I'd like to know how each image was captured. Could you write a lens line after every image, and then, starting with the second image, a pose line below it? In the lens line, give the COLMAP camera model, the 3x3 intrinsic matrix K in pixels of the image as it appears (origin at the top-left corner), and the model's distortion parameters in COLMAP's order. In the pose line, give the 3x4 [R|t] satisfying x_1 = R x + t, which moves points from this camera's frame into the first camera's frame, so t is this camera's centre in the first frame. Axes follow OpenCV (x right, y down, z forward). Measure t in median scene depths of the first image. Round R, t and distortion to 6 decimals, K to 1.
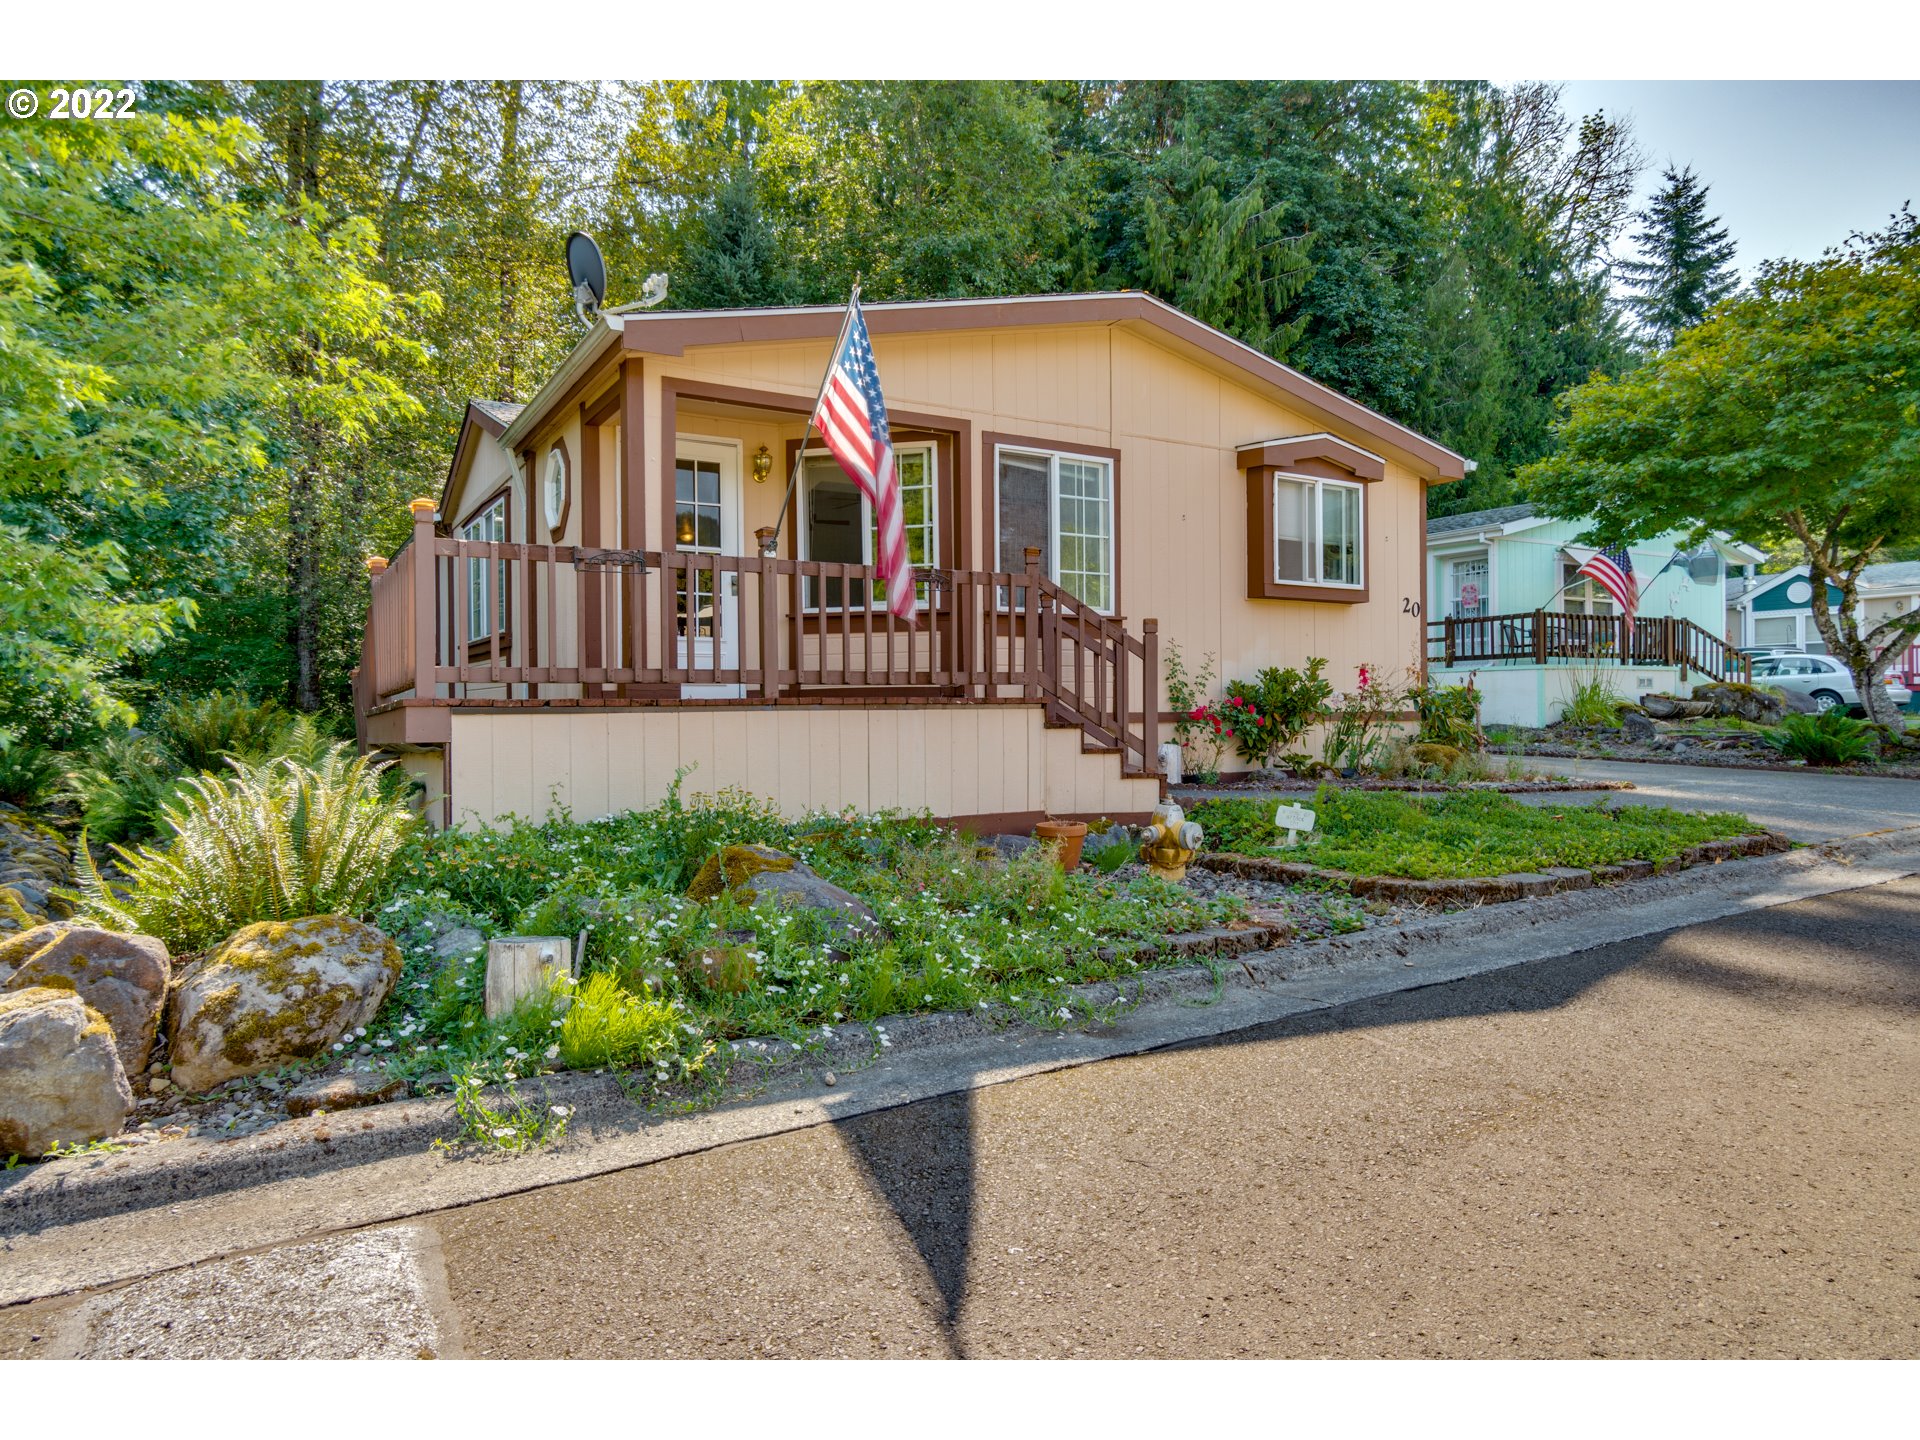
lens RADIAL K [[1136.2, 0, 960.0], [0, 1136.2, 720.0], [0, 0, 1]] dist [-0.007052, -0.001254]
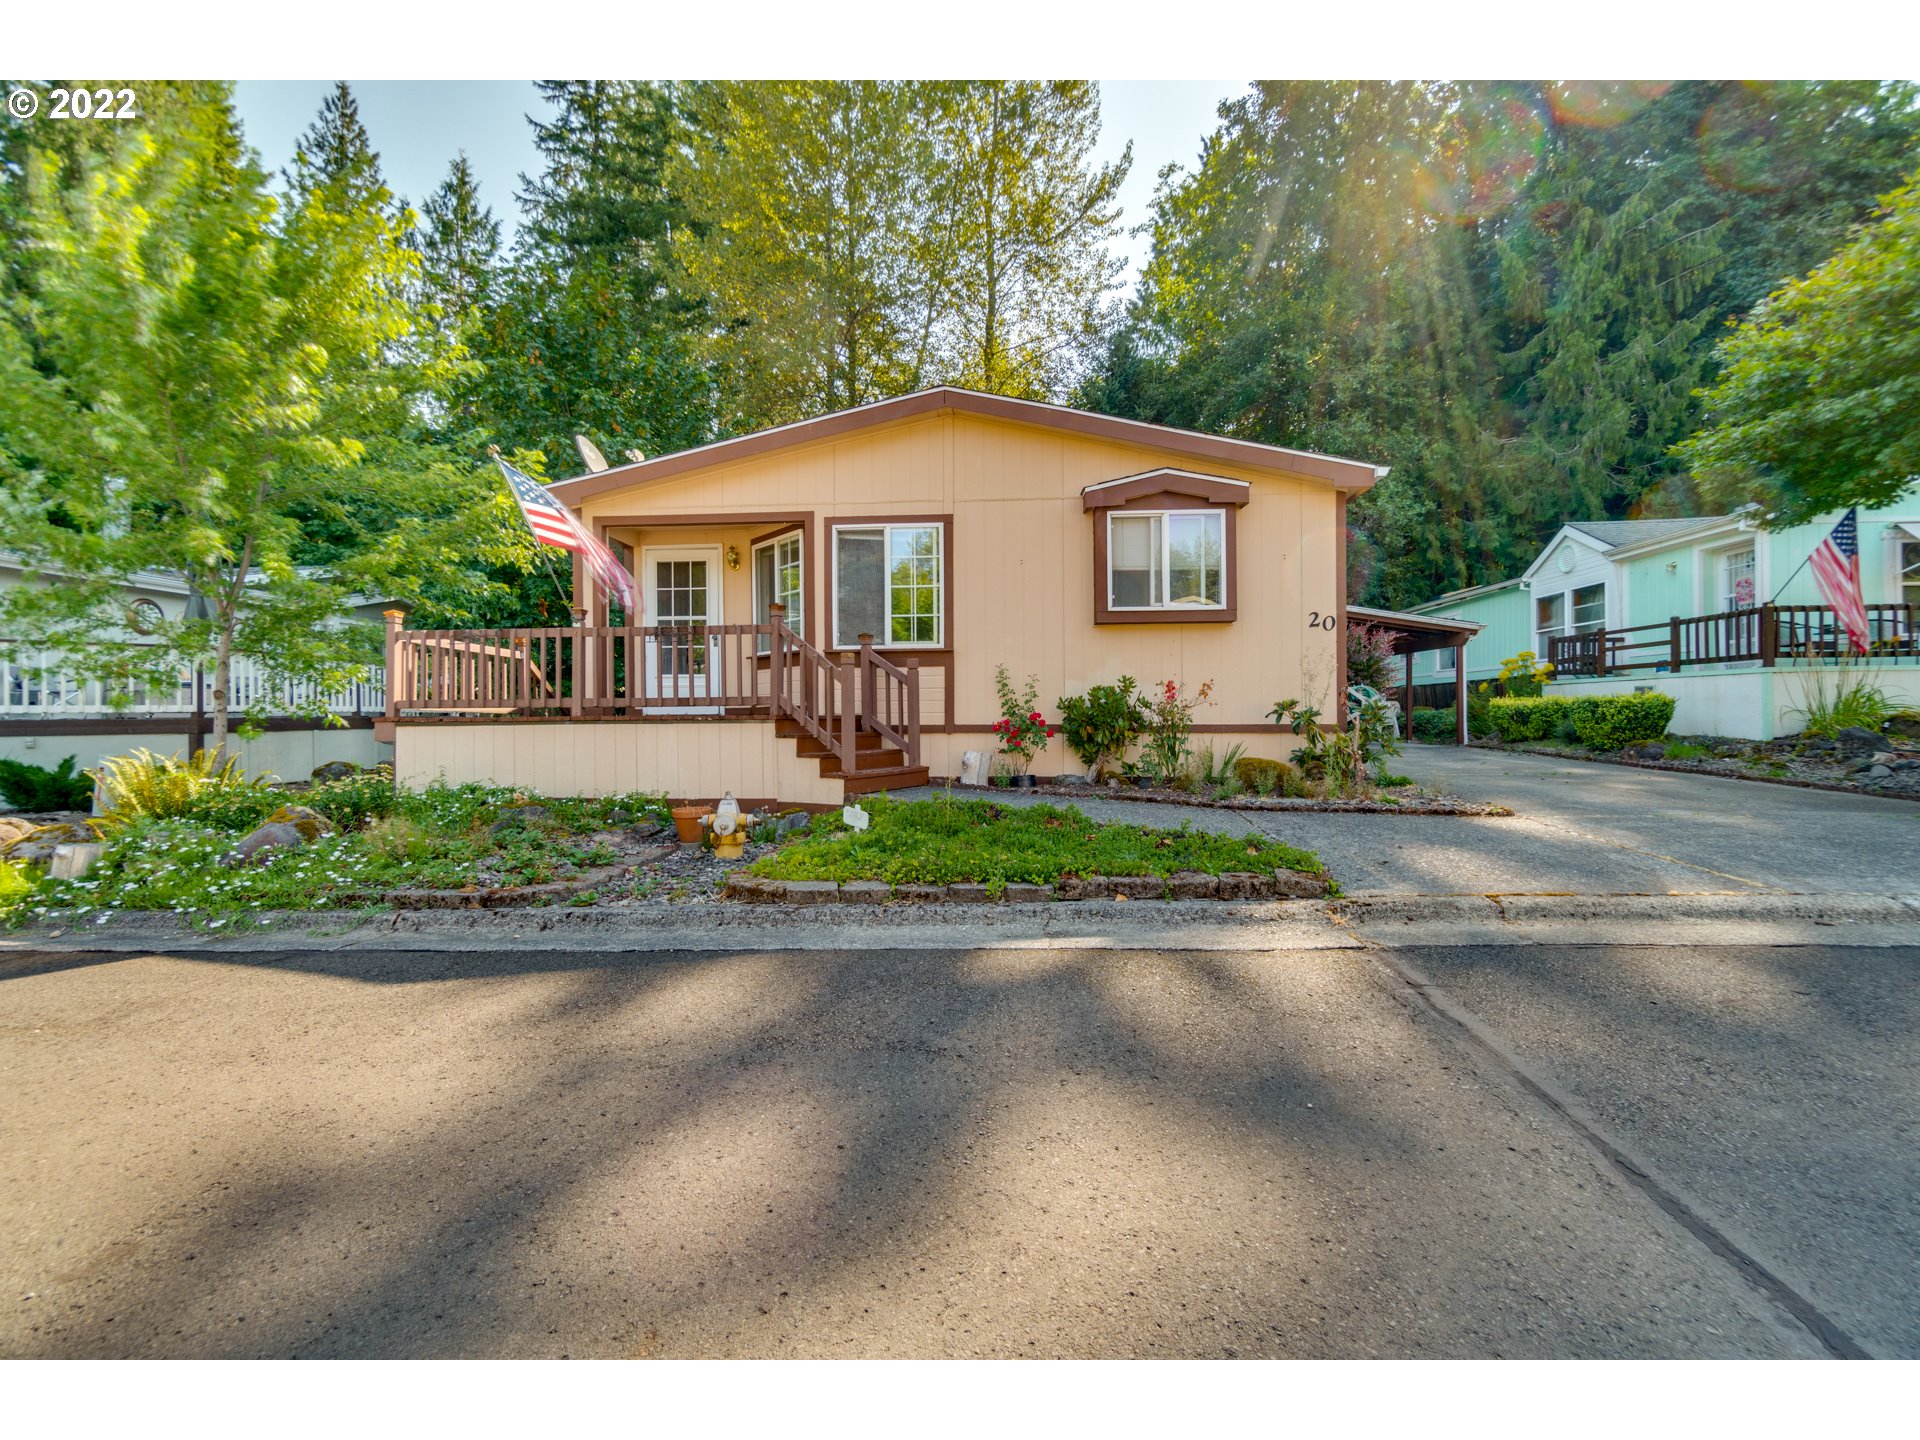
lens RADIAL K [[826.8, 0, 966.4], [0, 826.8, 717.8], [0, 0, 1]] dist [-0.003100, 0.000068]
pose [[0.830535, -0.000820, -0.556966, 0.611677], [-0.002392, 0.999984, -0.005039, -0.009729], [0.556962, 0.005517, 0.830520, 0.240120]]
